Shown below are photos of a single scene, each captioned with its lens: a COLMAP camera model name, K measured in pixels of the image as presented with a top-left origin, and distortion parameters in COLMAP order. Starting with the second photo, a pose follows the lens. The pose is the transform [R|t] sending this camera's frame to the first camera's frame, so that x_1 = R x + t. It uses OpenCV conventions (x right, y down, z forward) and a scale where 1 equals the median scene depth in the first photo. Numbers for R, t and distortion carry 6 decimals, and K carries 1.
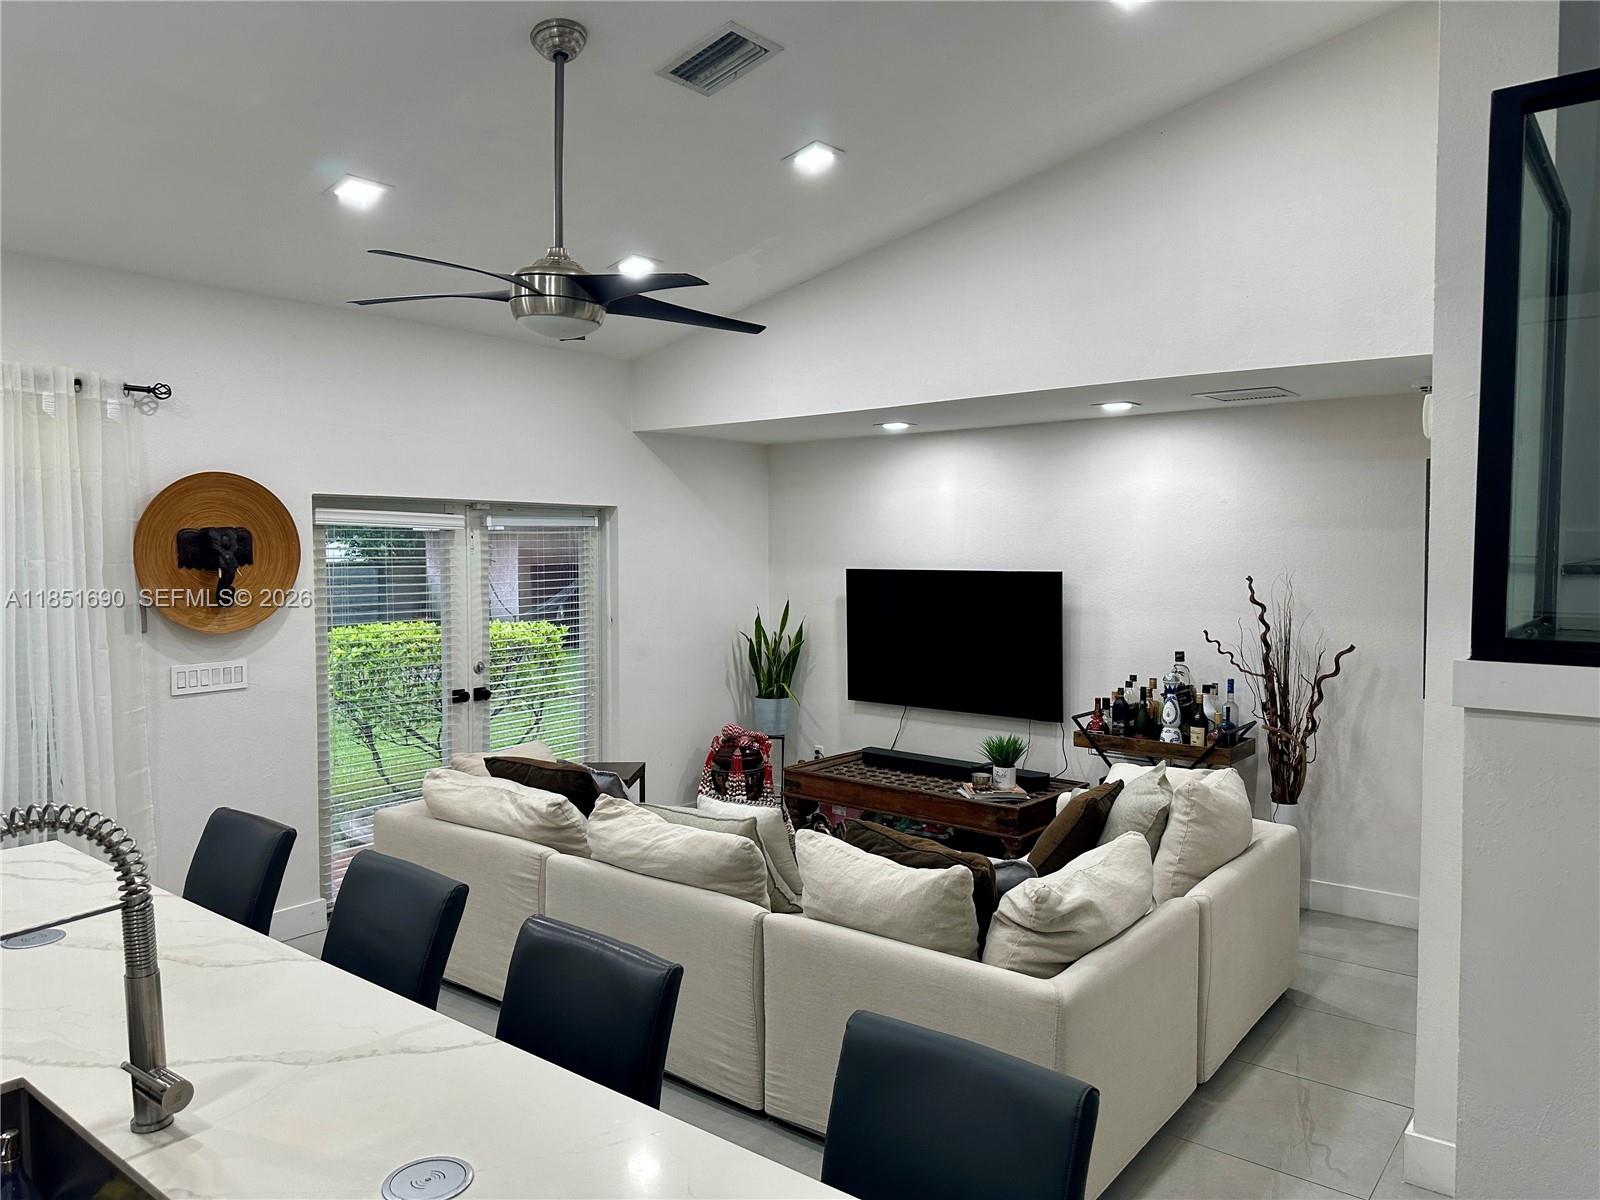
lens RADIAL K [[1114.2, 0, 806.6], [0, 1114.2, 599.7], [0, 0, 1]] dist [0.146177, -0.272400]
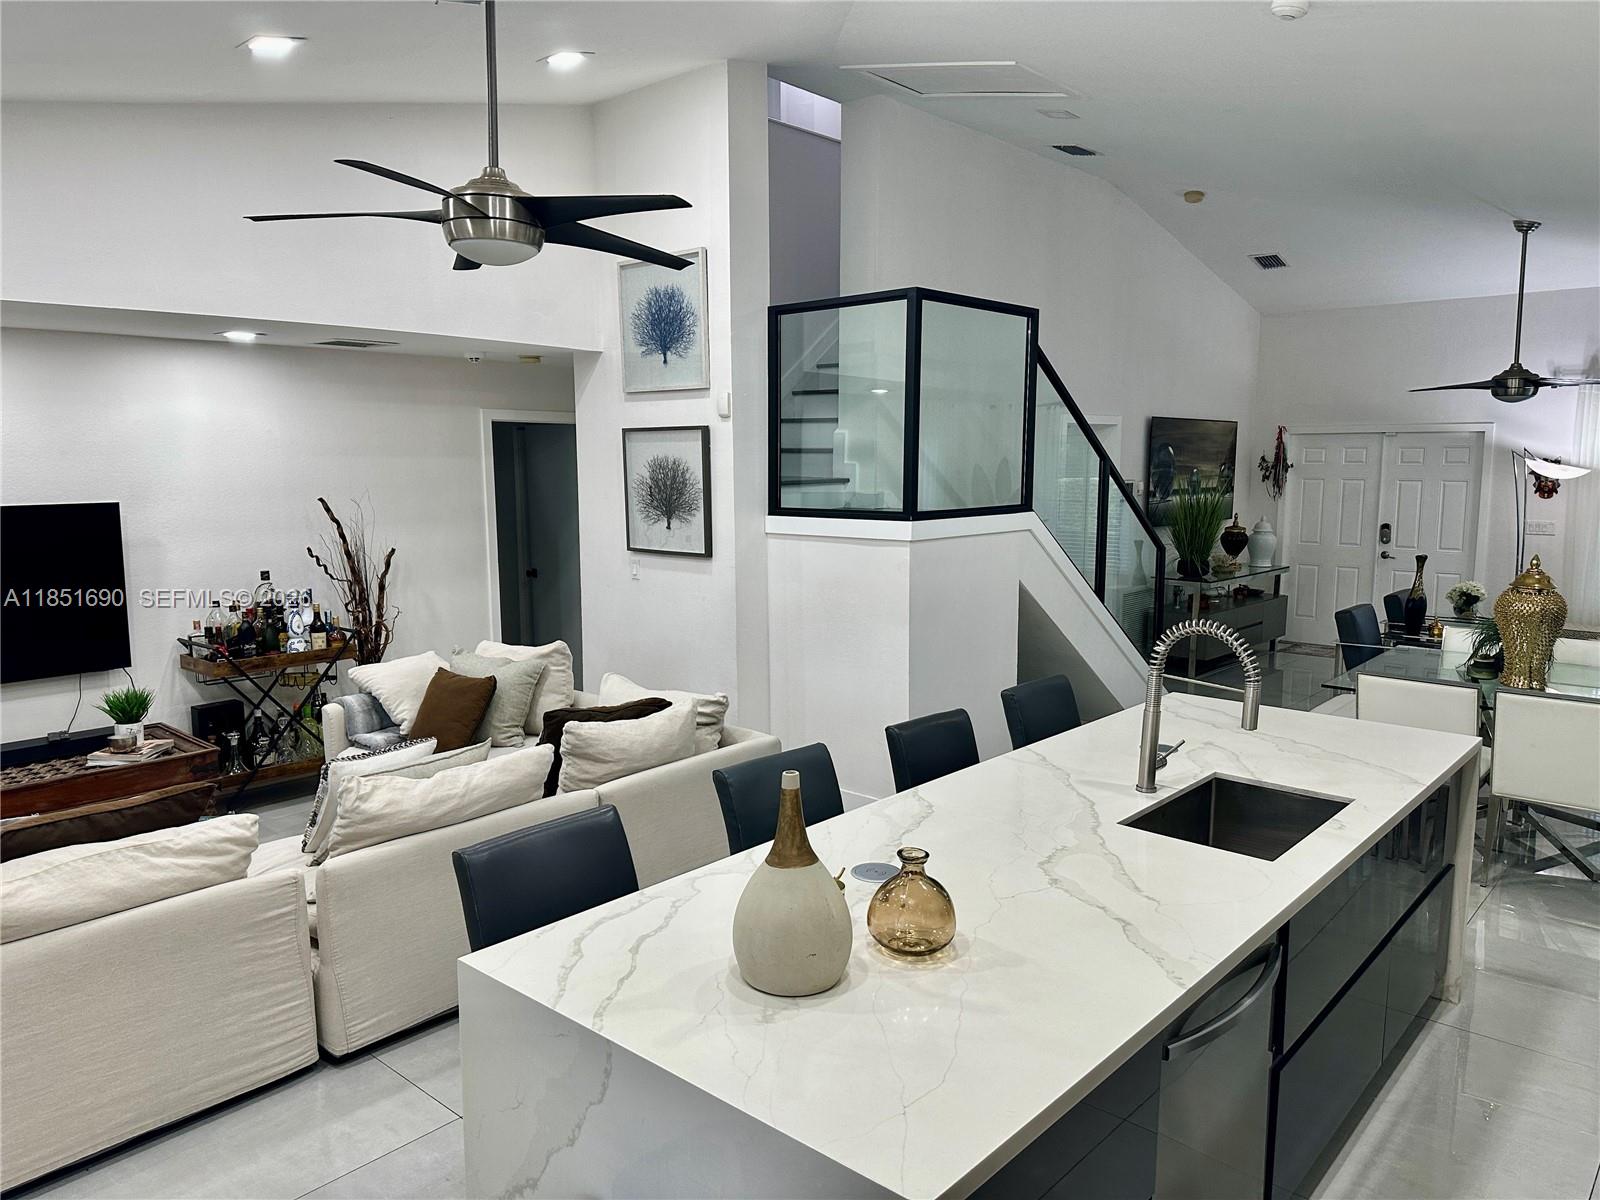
lens RADIAL K [[1114.2, 0, 806.6], [0, 1114.2, 599.7], [0, 0, 1]] dist [0.146177, -0.272400]
pose [[0.056089, -0.130817, 0.989819, -0.930367], [0.052988, 0.990372, 0.127888, -0.049210], [-0.997019, 0.045276, 0.062481, 0.547002]]
